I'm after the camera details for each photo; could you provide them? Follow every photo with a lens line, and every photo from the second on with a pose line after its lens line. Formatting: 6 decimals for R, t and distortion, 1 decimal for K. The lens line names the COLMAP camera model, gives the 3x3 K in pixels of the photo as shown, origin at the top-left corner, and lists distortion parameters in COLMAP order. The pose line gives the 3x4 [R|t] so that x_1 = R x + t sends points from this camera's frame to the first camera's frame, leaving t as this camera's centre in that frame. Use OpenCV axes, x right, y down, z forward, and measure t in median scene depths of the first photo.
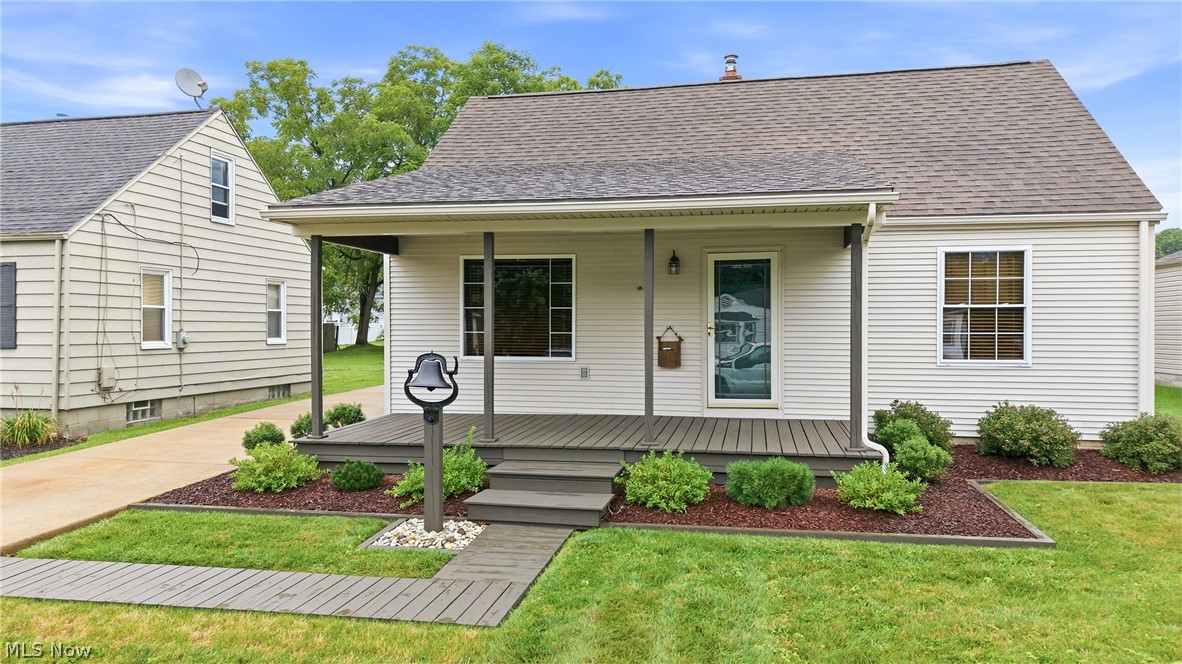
lens RADIAL K [[787.3, 0, 589.5], [0, 787.3, 335.9], [0, 0, 1]] dist [0.033939, -0.043682]
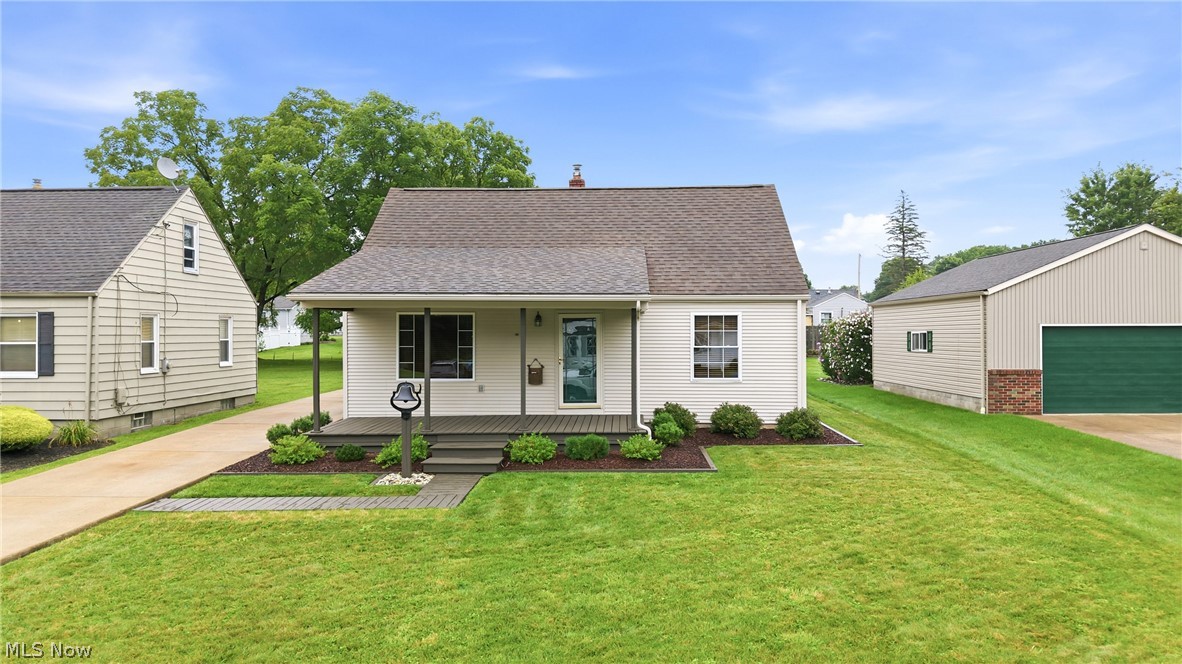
lens RADIAL K [[787.3, 0, 589.5], [0, 787.3, 335.9], [0, 0, 1]] dist [0.033939, -0.043682]
pose [[0.986198, -0.002932, 0.165545, -0.051715], [0.004080, 0.999970, -0.006598, -0.046430], [-0.165521, 0.007182, 0.986180, -0.579131]]
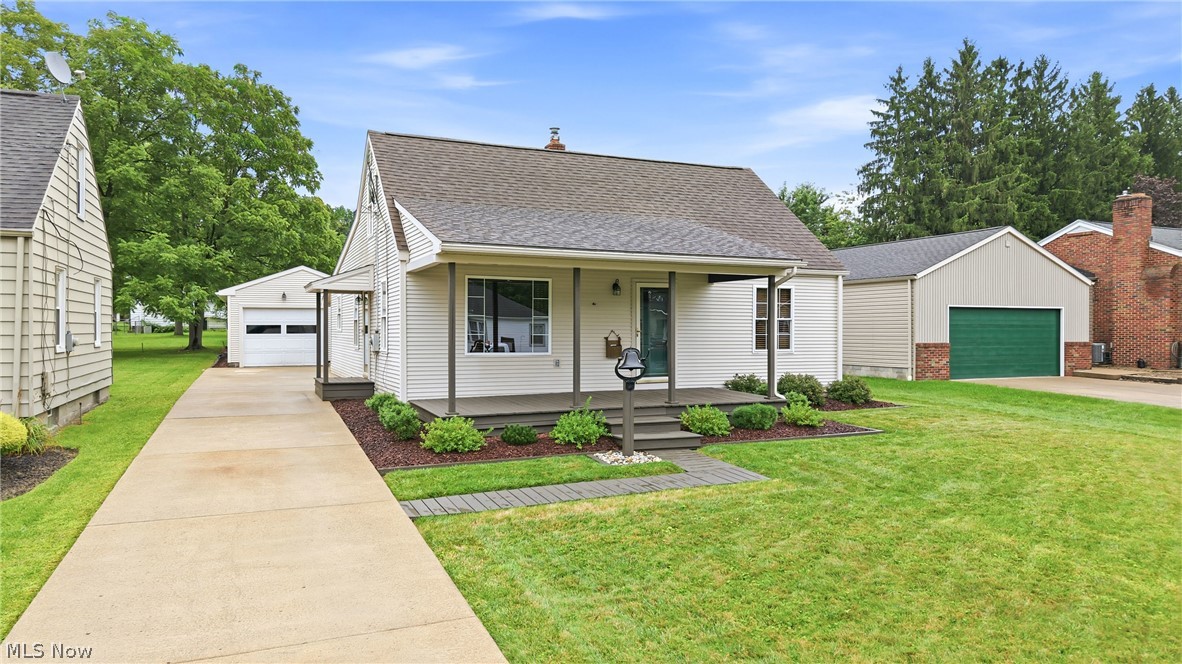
lens RADIAL K [[794.2, 0, 586.8], [0, 794.2, 328.3], [0, 0, 1]] dist [0.021472, -0.000596]
pose [[0.817554, 0.001989, 0.575848, -0.778899], [0.003224, 0.999963, -0.008031, -0.003820], [-0.575843, 0.008423, 0.817517, -0.187927]]
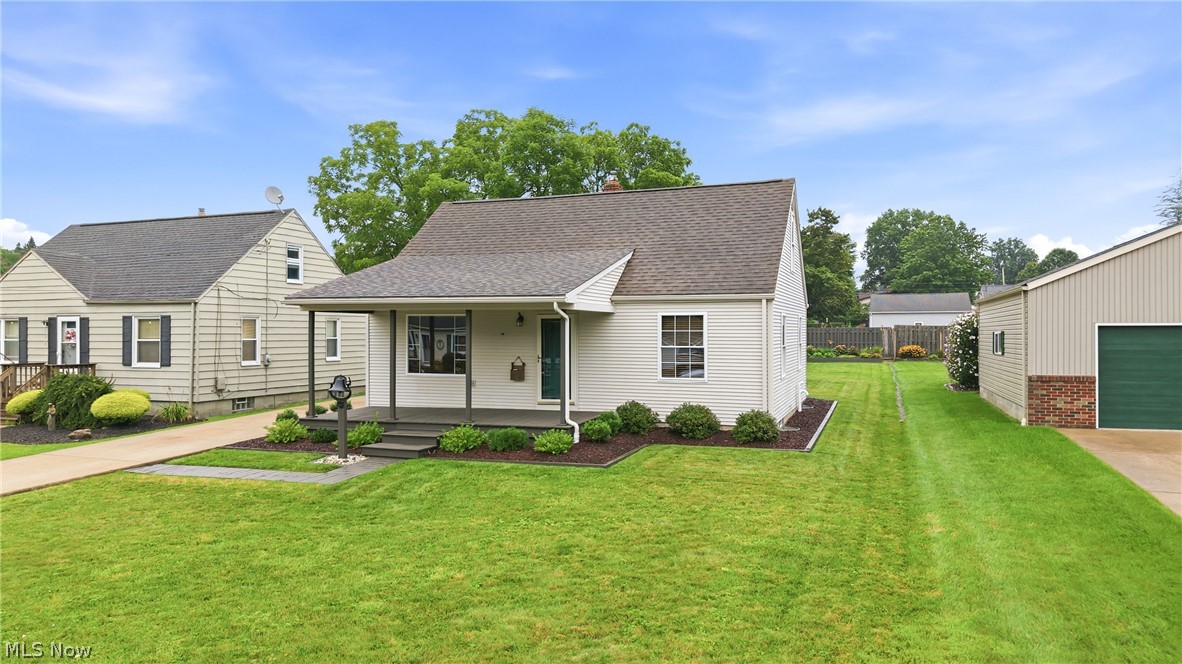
lens RADIAL K [[787.3, 0, 589.5], [0, 787.3, 335.9], [0, 0, 1]] dist [0.033939, -0.043682]
pose [[0.988641, -0.000084, -0.150296, 0.500875], [-0.000962, 0.999976, -0.006883, -0.044804], [0.150292, 0.006950, 0.988617, -0.649162]]
